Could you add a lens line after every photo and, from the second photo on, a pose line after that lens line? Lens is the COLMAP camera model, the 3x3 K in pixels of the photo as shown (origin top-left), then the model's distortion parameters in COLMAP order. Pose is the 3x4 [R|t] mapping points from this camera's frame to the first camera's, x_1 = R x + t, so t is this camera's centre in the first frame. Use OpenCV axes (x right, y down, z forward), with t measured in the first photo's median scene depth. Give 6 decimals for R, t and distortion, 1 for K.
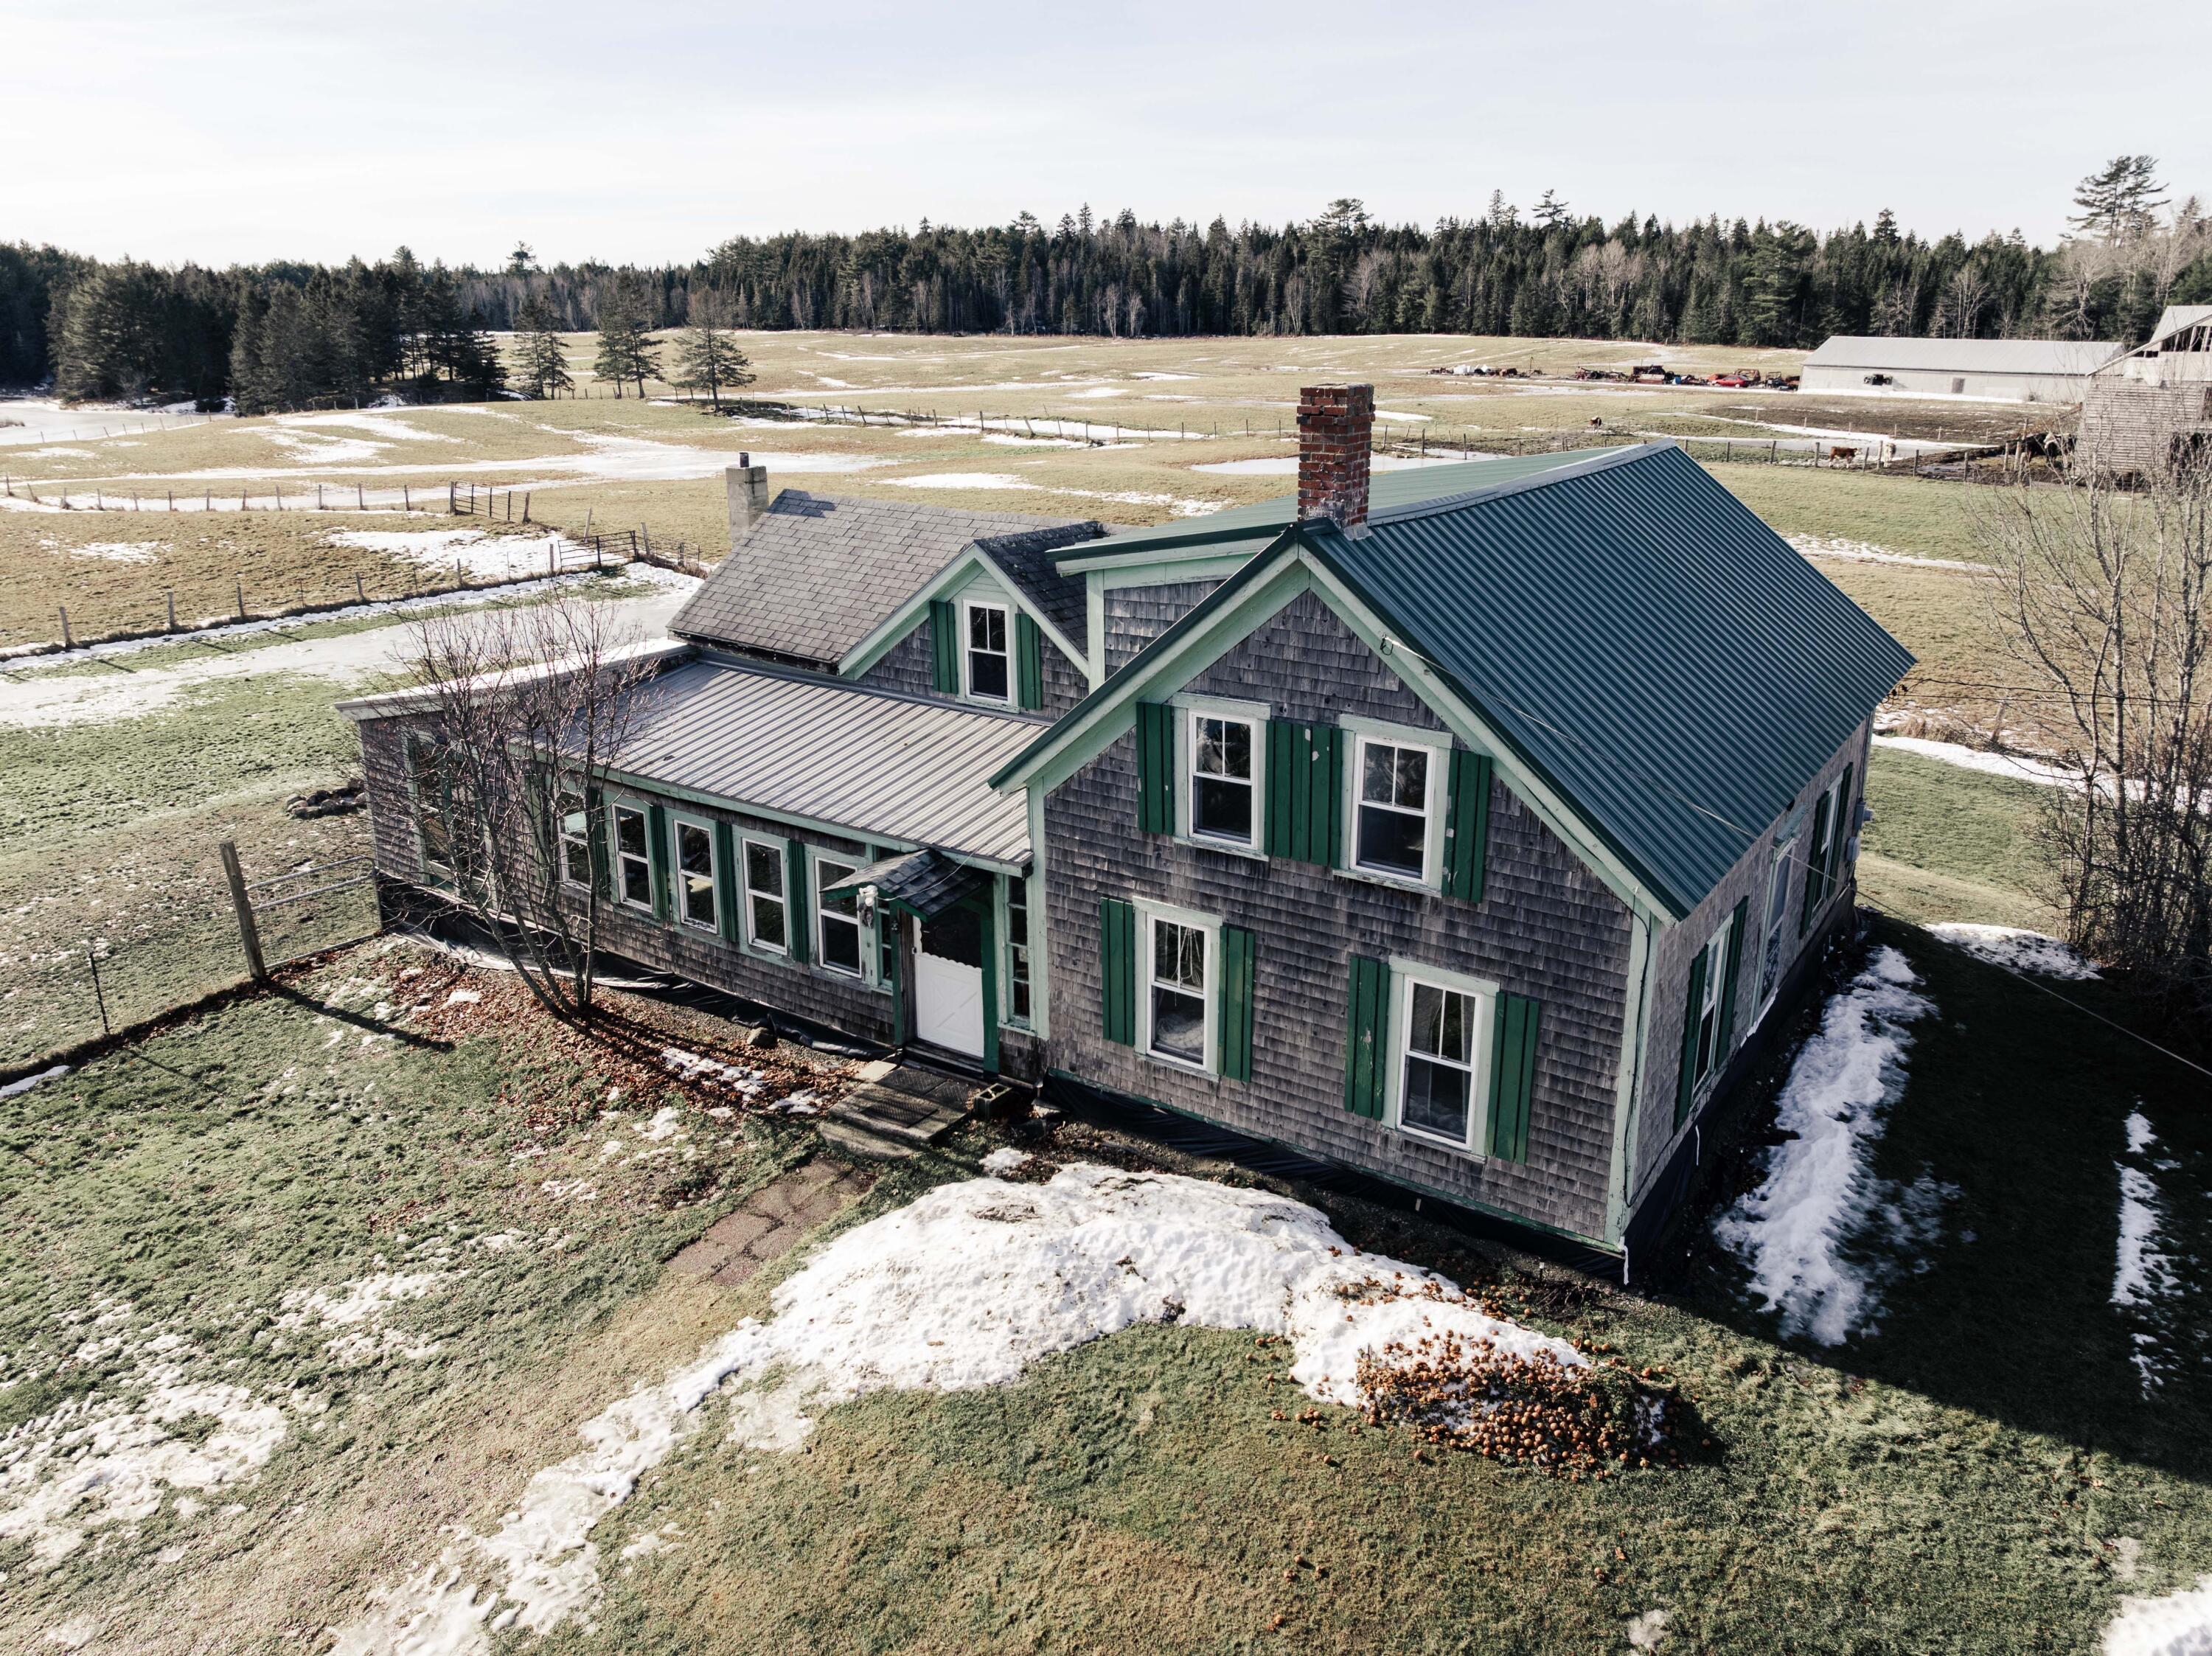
lens RADIAL K [[1551.1, 0, 1110.8], [0, 1551.1, 819.4], [0, 0, 1]] dist [-0.037265, 0.000574]
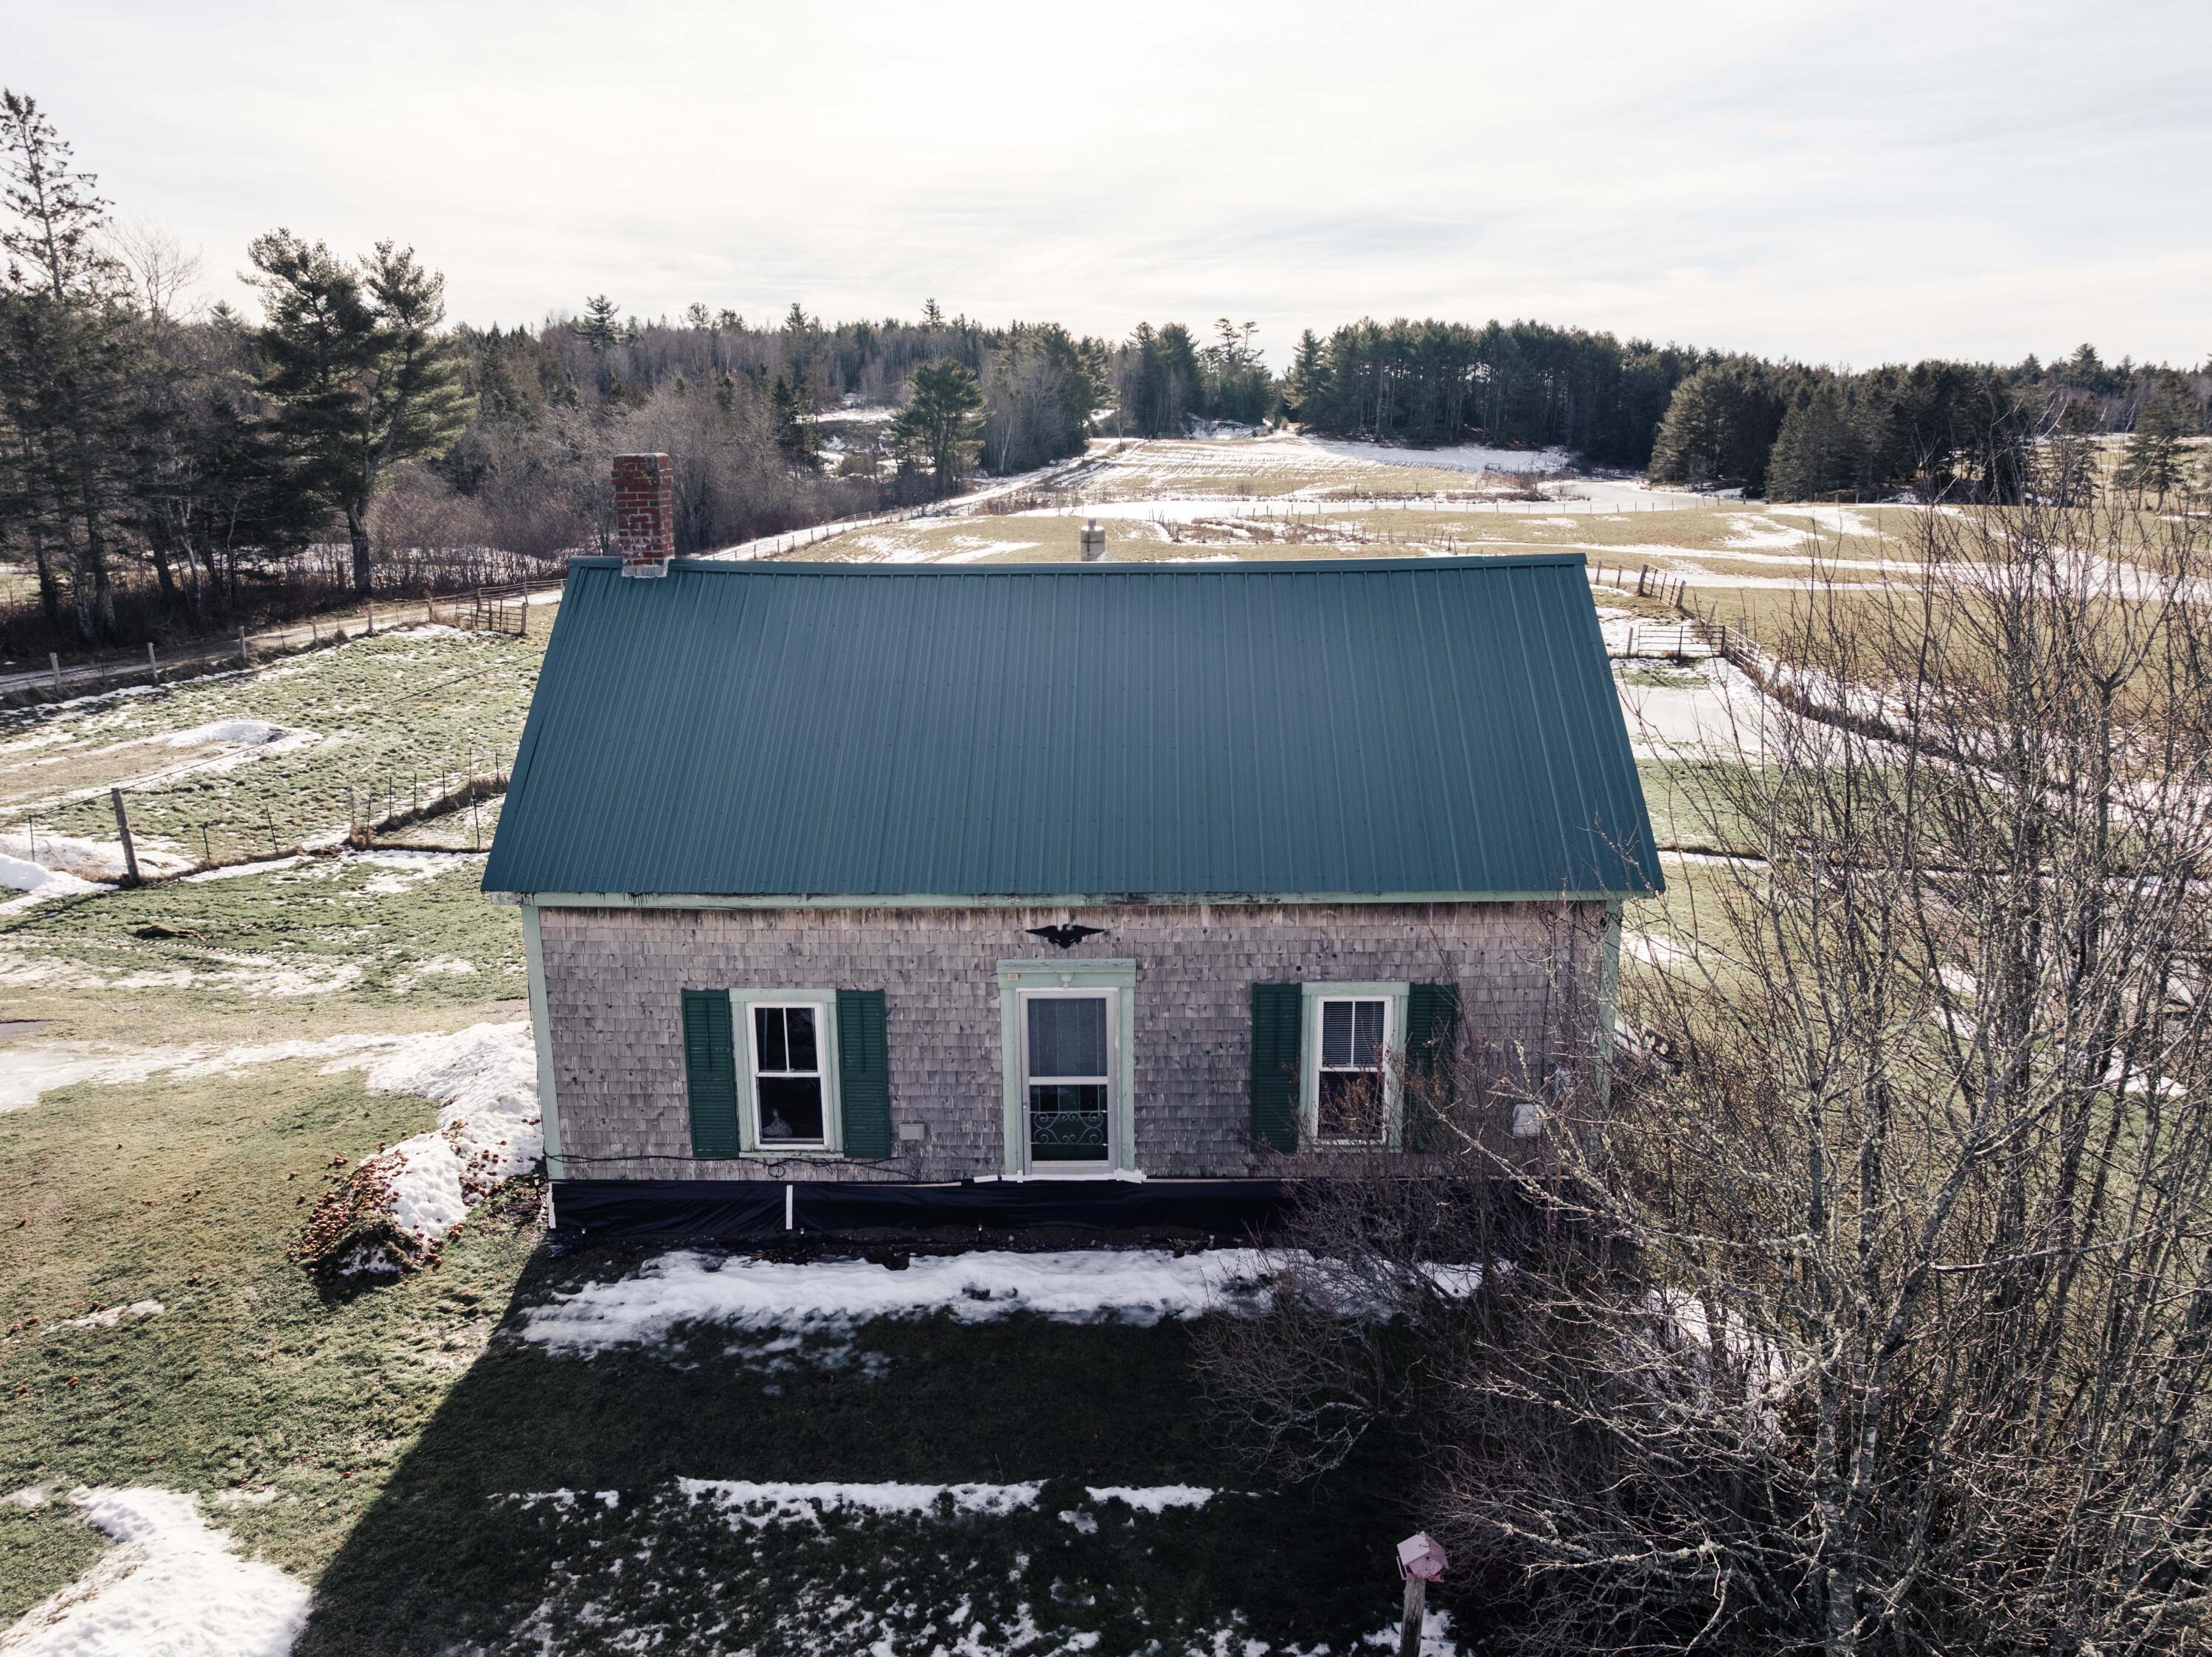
lens RADIAL K [[1551.3, 0, 1110.8], [0, 1551.3, 819.9], [0, 0, 1]] dist [-0.037265, 0.000574]
pose [[0.556406, 0.210094, -0.803911, 0.137497], [-0.257168, 0.963543, 0.073820, -0.017897], [0.790112, 0.165666, 0.590151, 0.057419]]
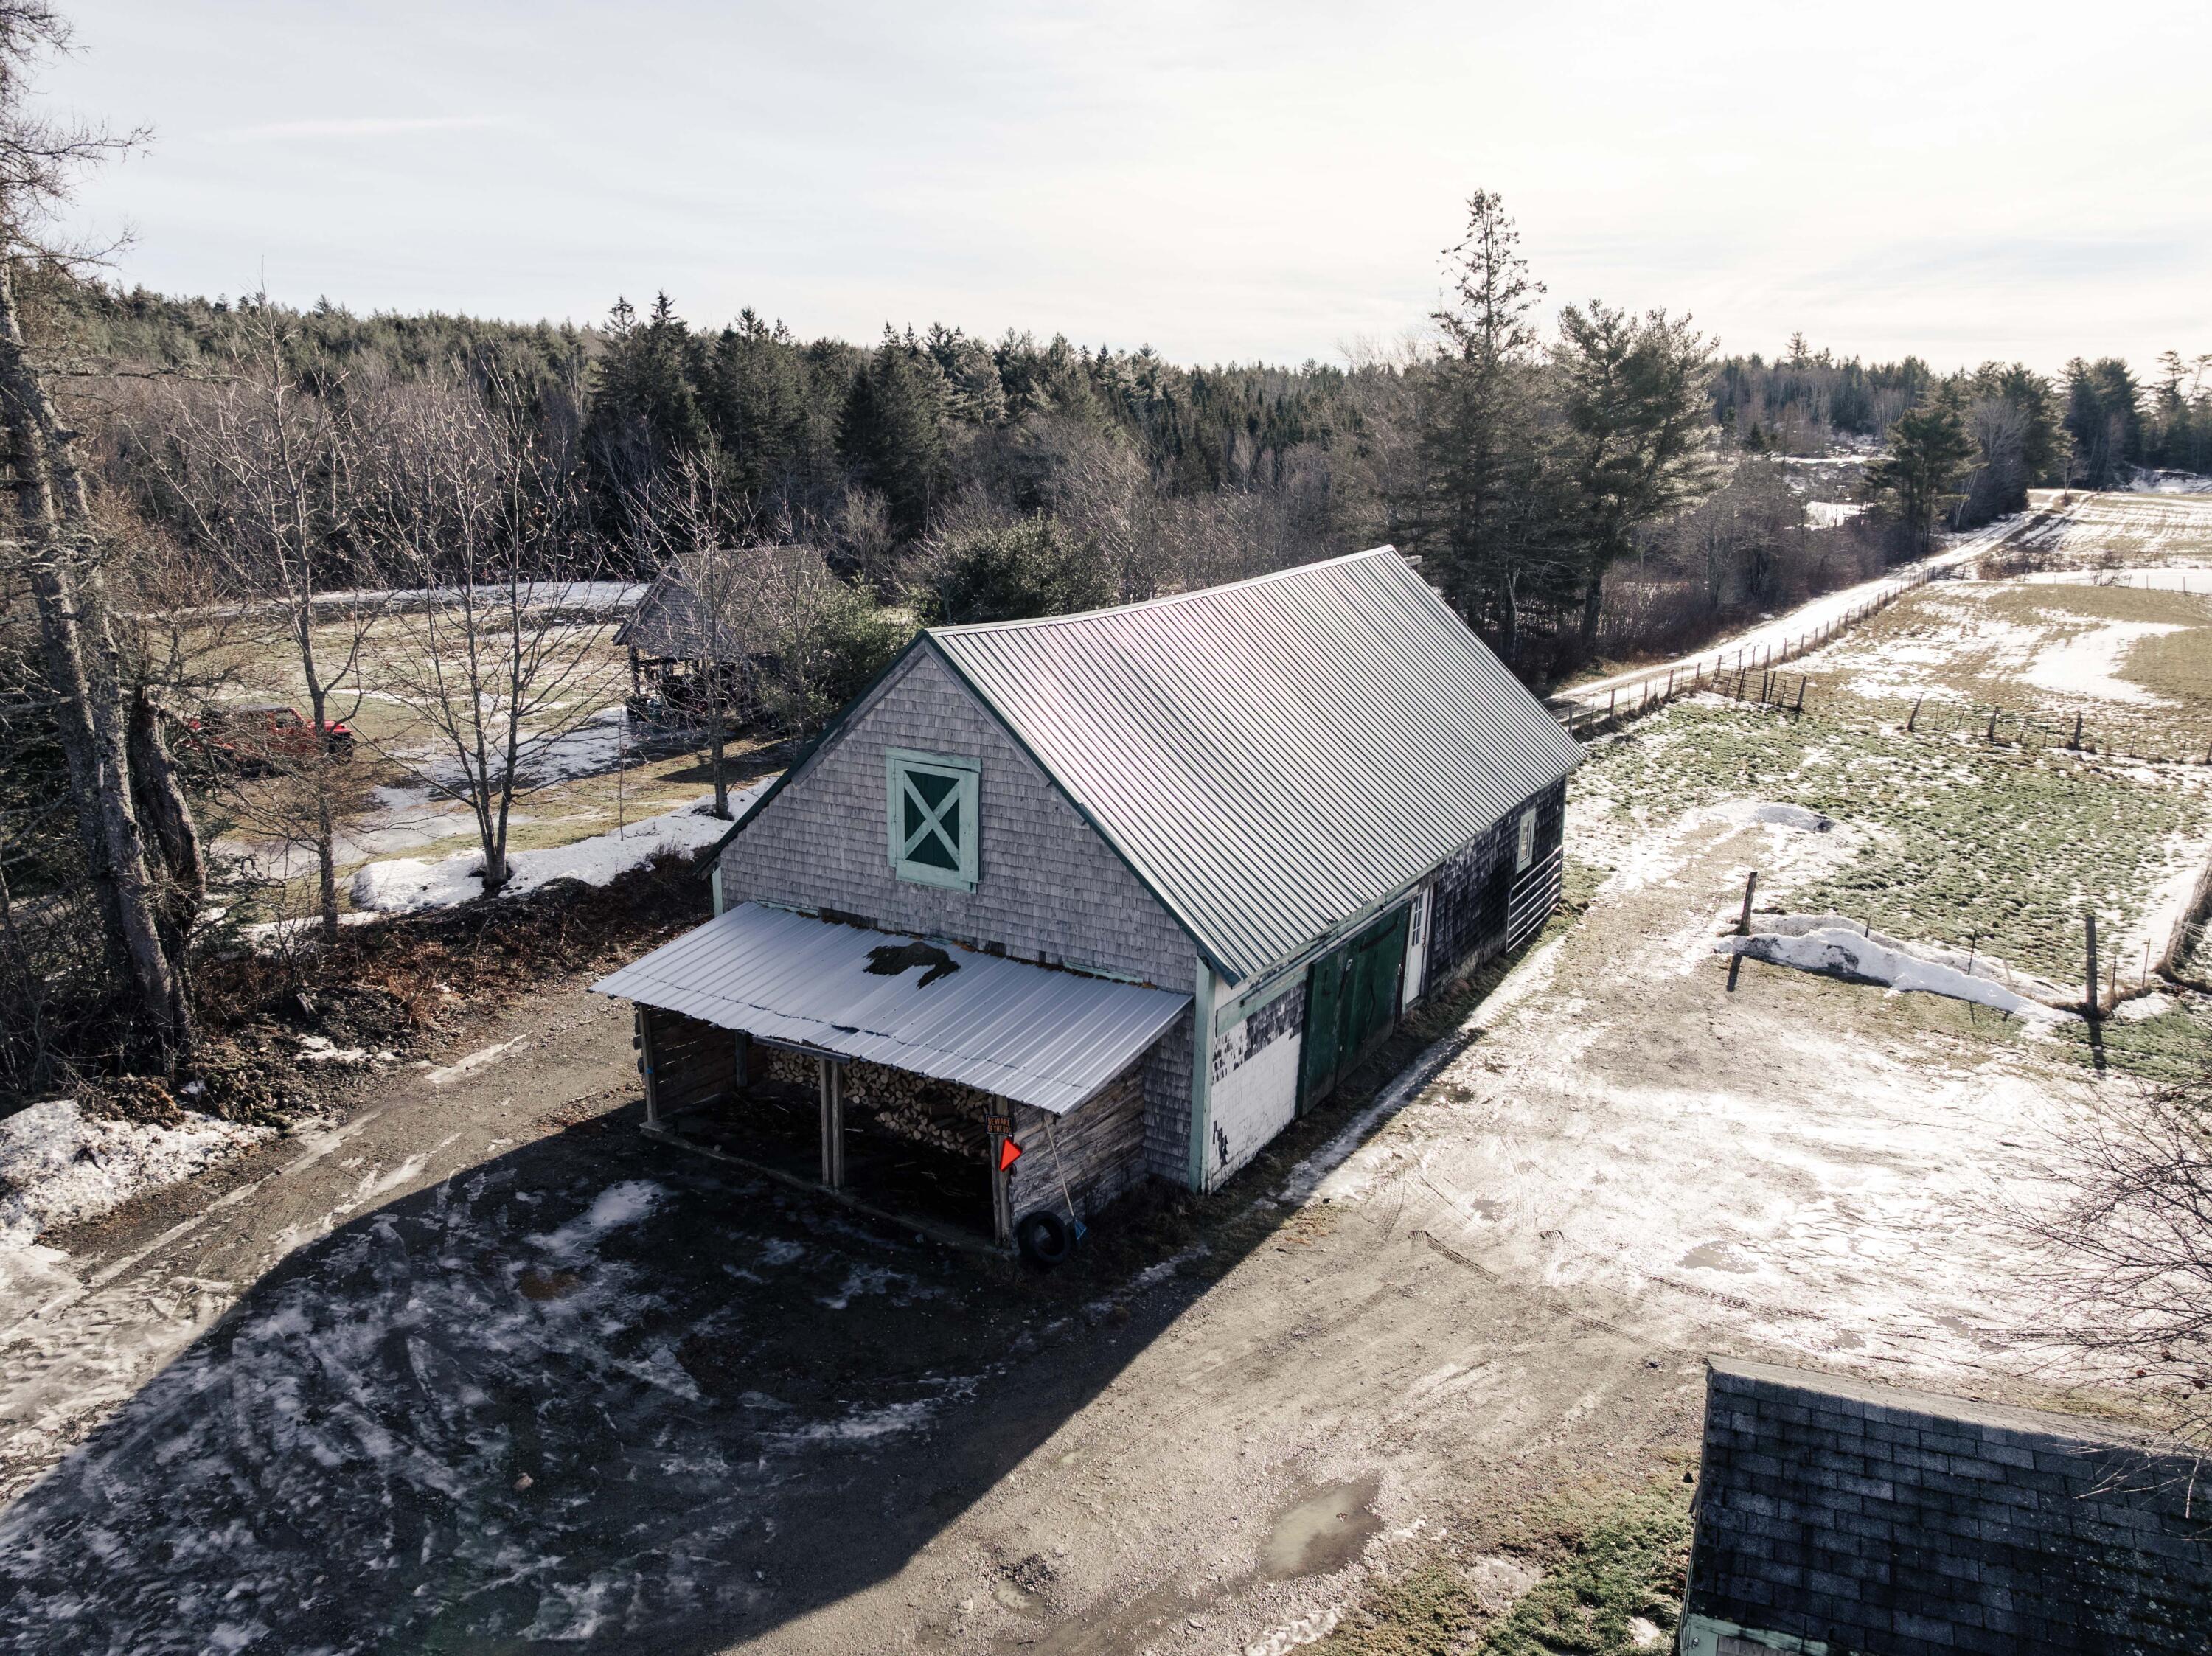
lens RADIAL K [[1551.1, 0, 1110.8], [0, 1551.1, 819.4], [0, 0, 1]] dist [-0.037265, 0.000574]
pose [[0.110137, 0.232278, -0.966394, 0.069504], [-0.310175, 0.931782, 0.188610, 0.020353], [0.944278, 0.278979, 0.174670, -0.098449]]
